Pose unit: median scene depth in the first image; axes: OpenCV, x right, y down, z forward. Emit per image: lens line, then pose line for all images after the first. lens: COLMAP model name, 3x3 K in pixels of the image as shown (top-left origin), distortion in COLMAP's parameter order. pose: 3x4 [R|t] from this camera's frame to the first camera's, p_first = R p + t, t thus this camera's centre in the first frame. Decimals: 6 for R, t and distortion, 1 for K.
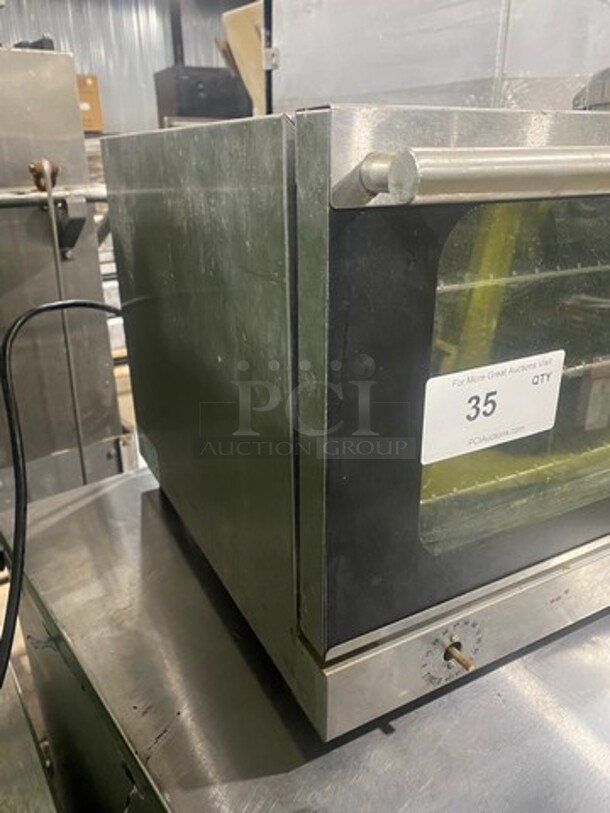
lens RADIAL K [[609.9, 0, 304.5], [0, 609.9, 410.8], [0, 0, 1]] dist [0.004420, -0.006223]
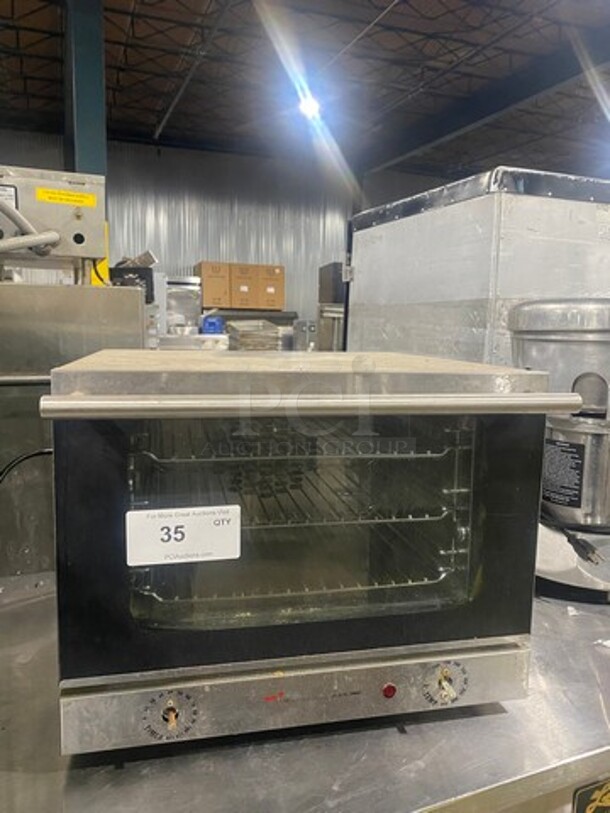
lens RADIAL K [[609.9, 0, 307.4], [0, 609.9, 403.8], [0, 0, 1]] dist [0.004420, -0.006223]
pose [[0.967035, 0.056757, -0.248240, 0.859157], [-0.122904, 0.957811, -0.259792, 0.032530], [0.223022, 0.281738, 0.933212, -0.453372]]
